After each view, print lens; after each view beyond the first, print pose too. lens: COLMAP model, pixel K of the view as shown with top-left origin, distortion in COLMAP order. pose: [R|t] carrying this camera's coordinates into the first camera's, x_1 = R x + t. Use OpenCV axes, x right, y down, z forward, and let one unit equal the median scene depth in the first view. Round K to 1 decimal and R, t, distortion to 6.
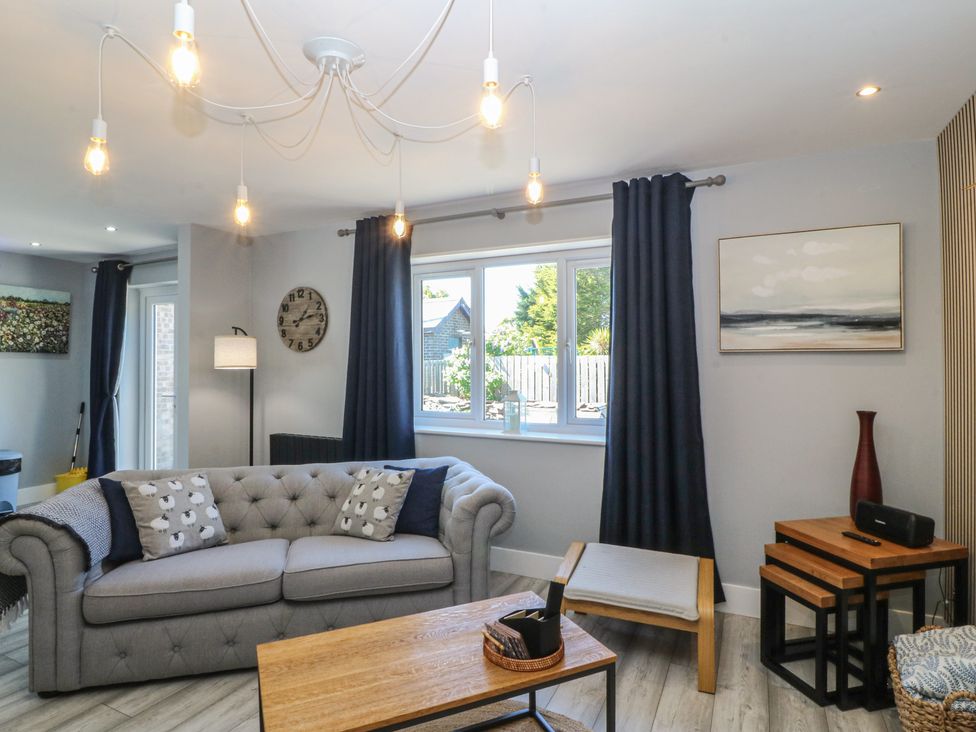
lens RADIAL K [[538.8, 0, 488.0], [0, 538.8, 354.7], [0, 0, 1]] dist [-0.001247, -0.013688]
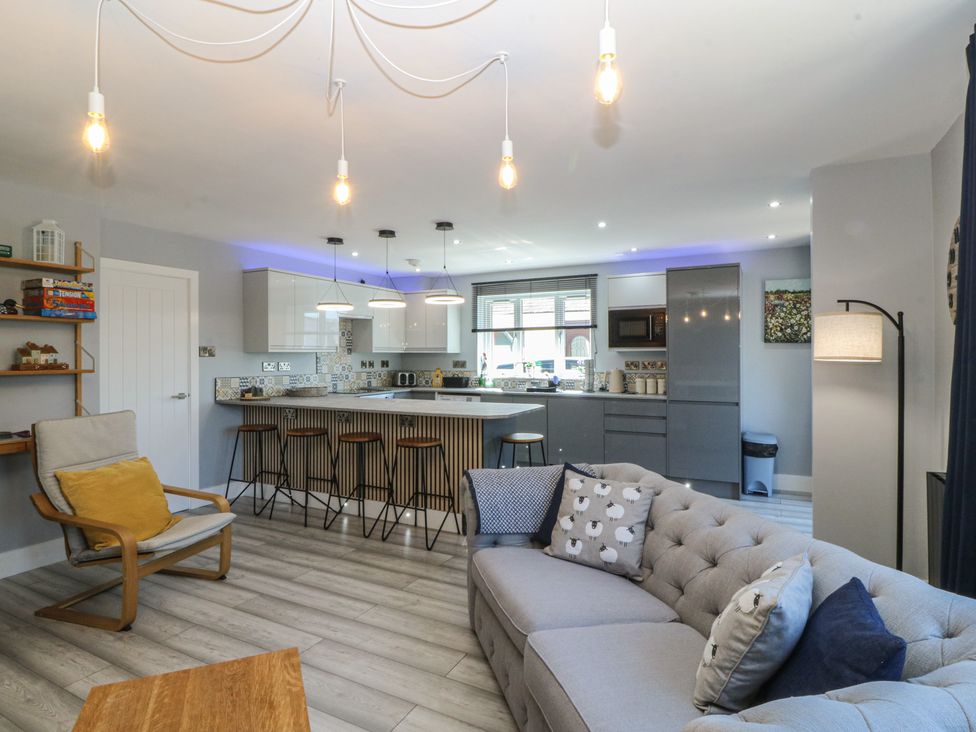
lens RADIAL K [[528.5, 0, 487.0], [0, 528.5, 358.8], [0, 0, 1]] dist [0.001448, -0.000203]
pose [[-0.029806, 0.006993, -0.999531, 0.318321], [0.022111, 0.999735, 0.006335, 0.013049], [0.999311, -0.021912, -0.029952, 0.854447]]
